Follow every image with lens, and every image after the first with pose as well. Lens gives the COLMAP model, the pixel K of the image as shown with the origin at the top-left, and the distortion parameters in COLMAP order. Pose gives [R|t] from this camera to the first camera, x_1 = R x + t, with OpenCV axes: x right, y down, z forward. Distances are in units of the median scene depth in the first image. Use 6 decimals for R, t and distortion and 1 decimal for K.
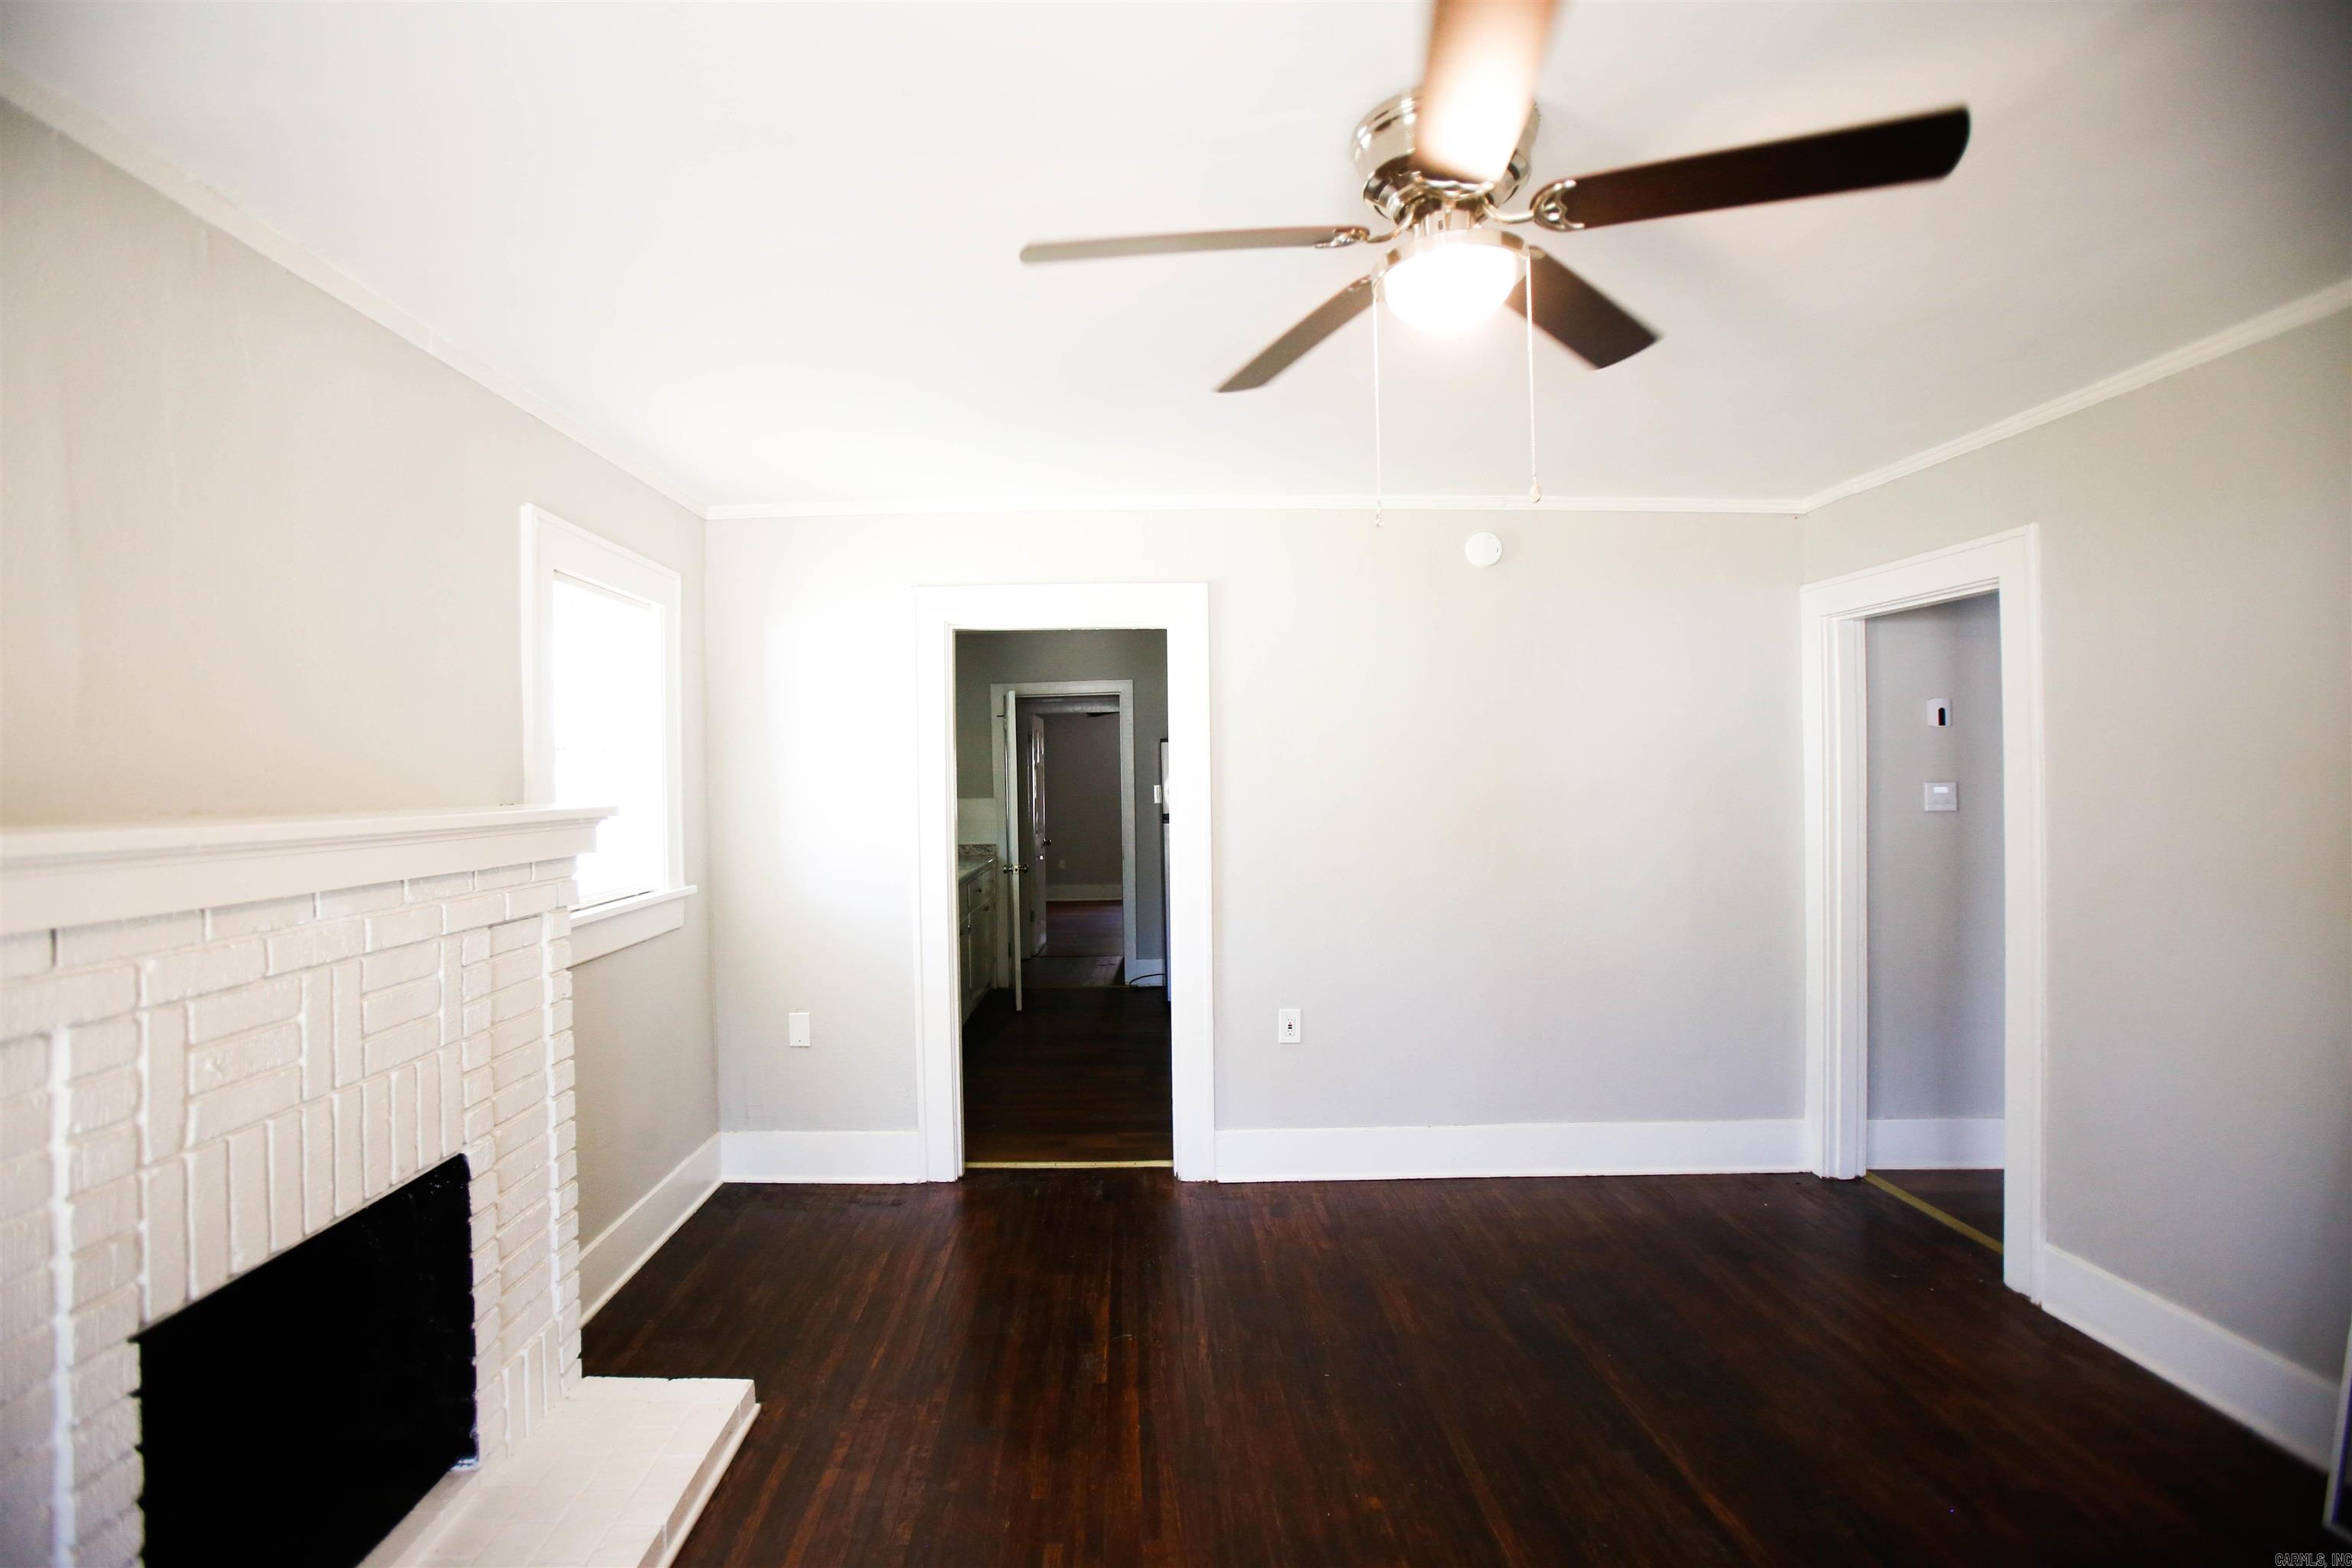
lens RADIAL K [[1116.7, 0, 1158.7], [0, 1116.7, 789.5], [0, 0, 1]] dist [0.000570, 0.000560]
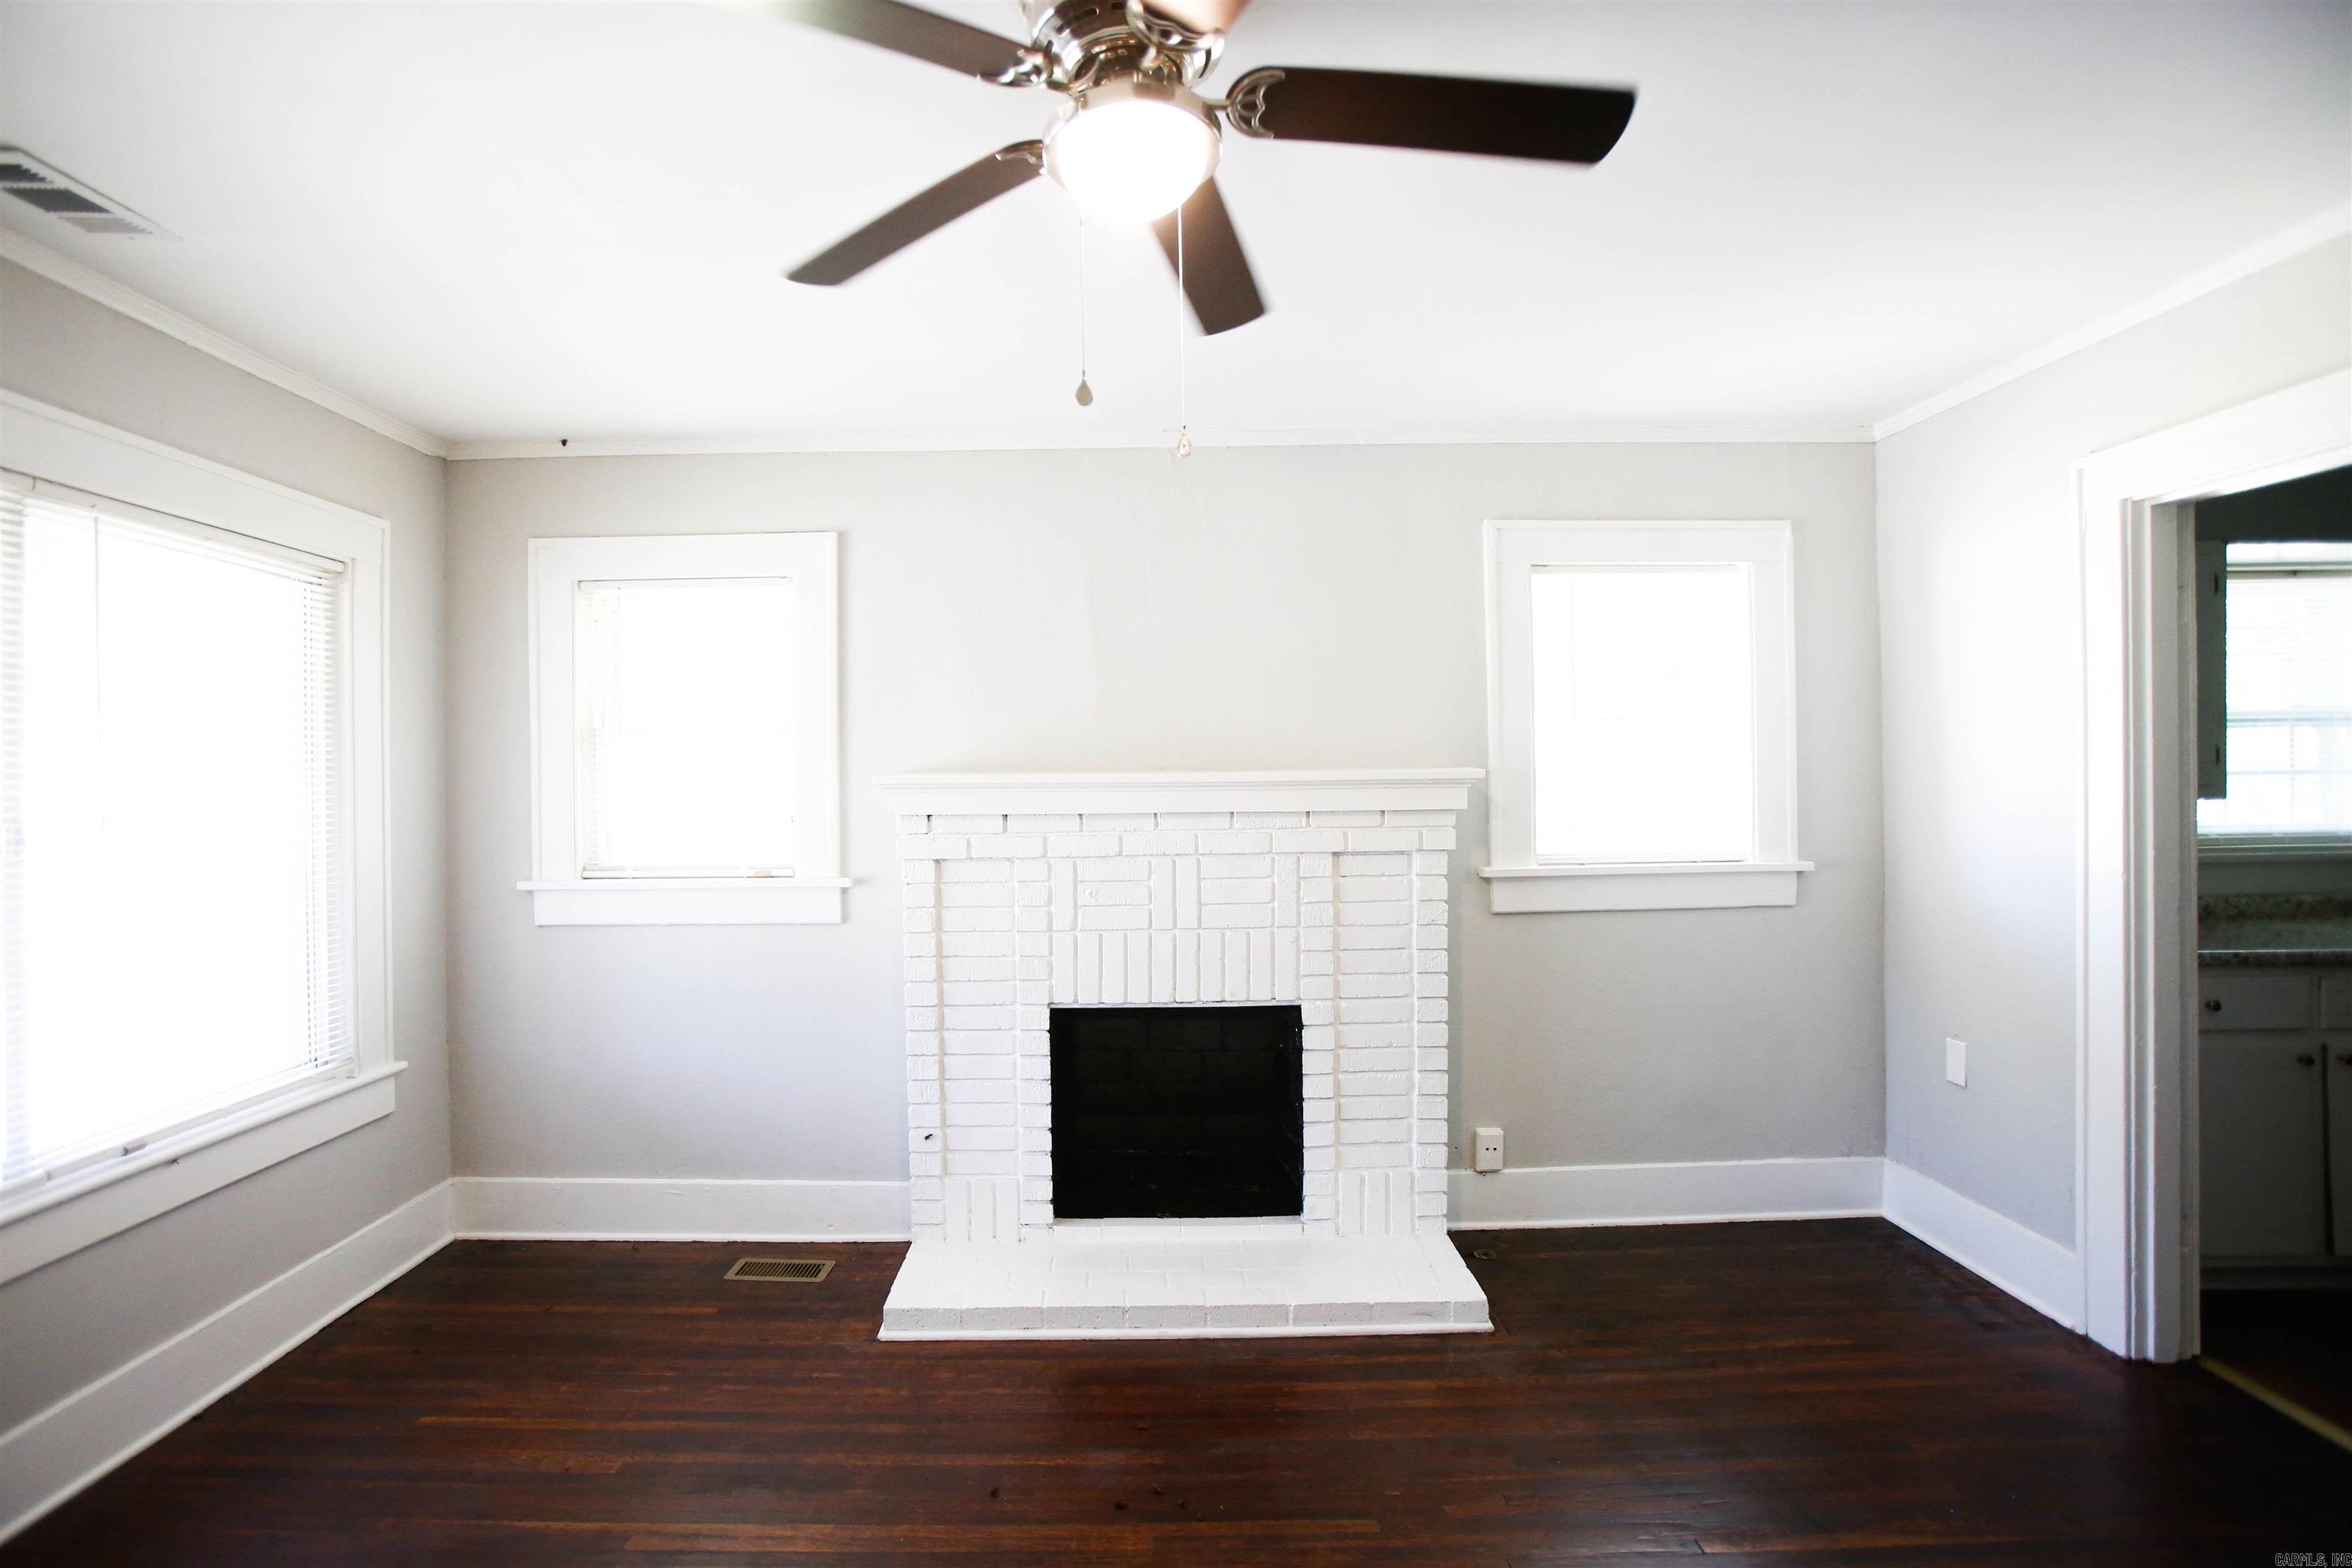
lens RADIAL K [[1141.5, 0, 1173.5], [0, 1141.5, 768.8], [0, 0, 1]] dist [-0.038167, 0.006252]
pose [[-0.013424, 0.000052, -0.999910, 0.855419], [0.002075, 0.999998, 0.000024, 0.017707], [0.999908, -0.002074, -0.013424, 0.850533]]
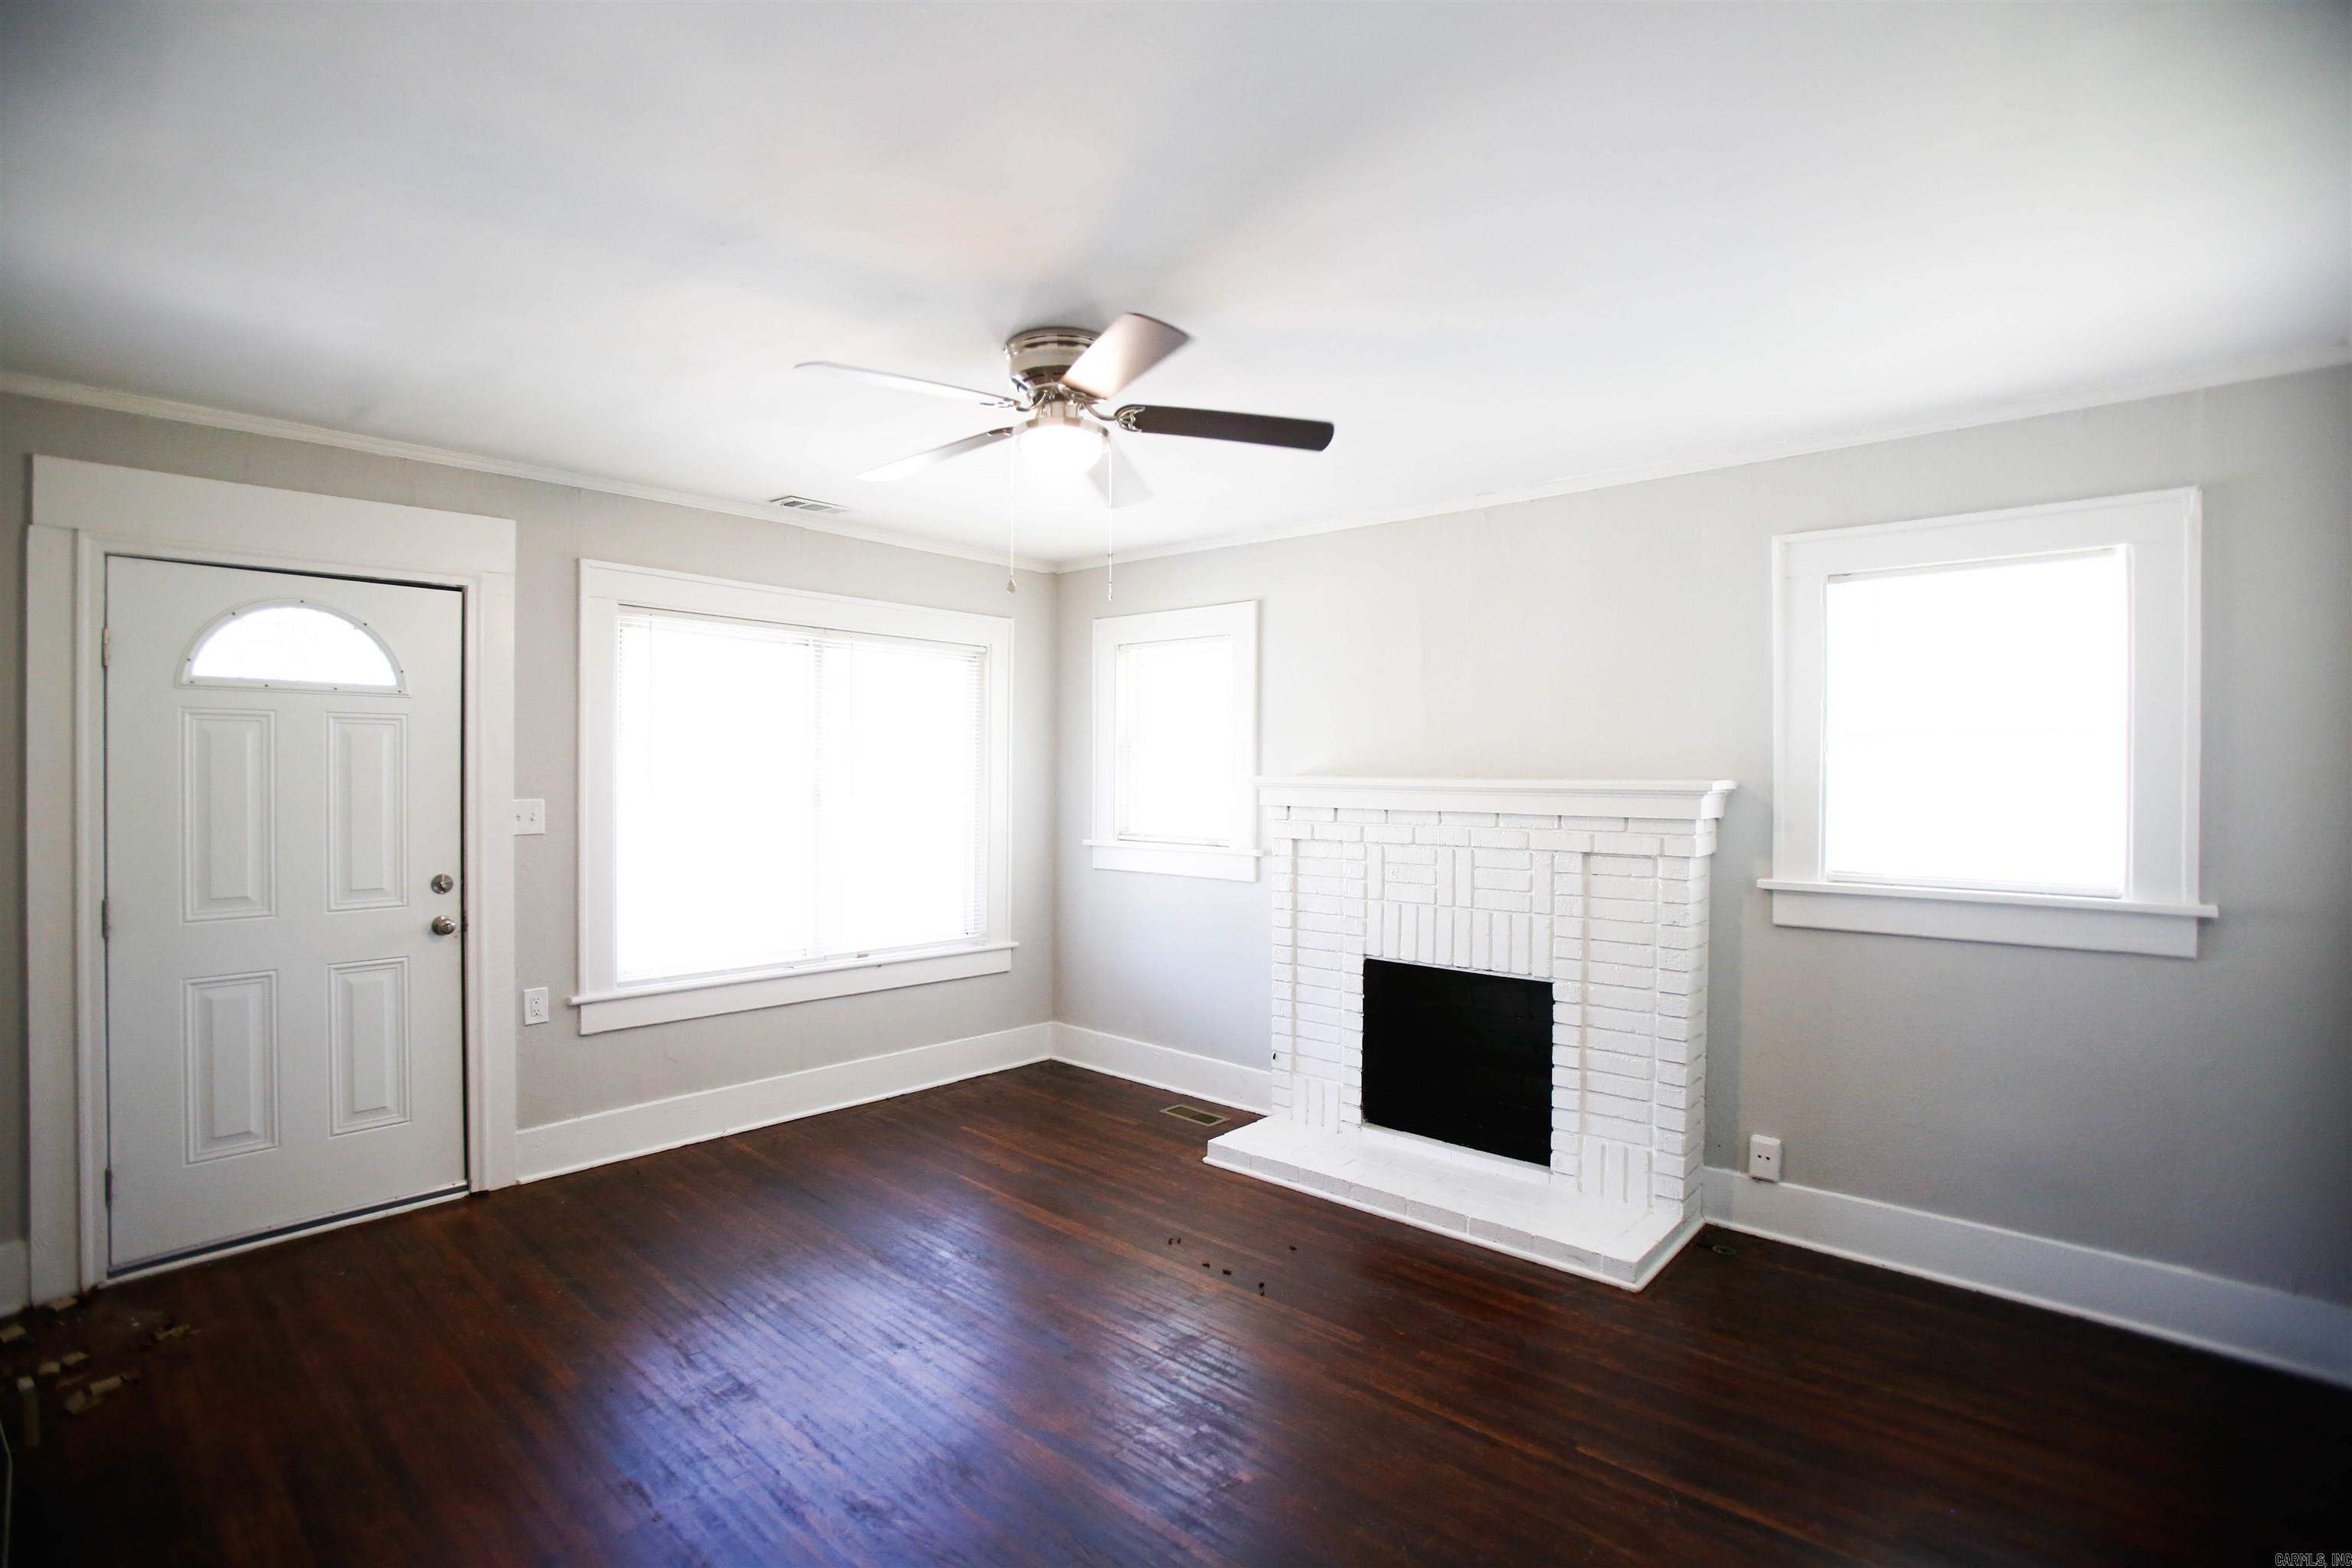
lens RADIAL K [[1116.7, 0, 1169.6], [0, 1116.7, 770.2], [0, 0, 1]] dist [0.000570, 0.000560]
pose [[-0.665018, -0.001118, -0.746827, 1.003387], [-0.011332, 0.999899, 0.008594, -0.001454], [0.746741, 0.014178, -0.664963, 1.668024]]
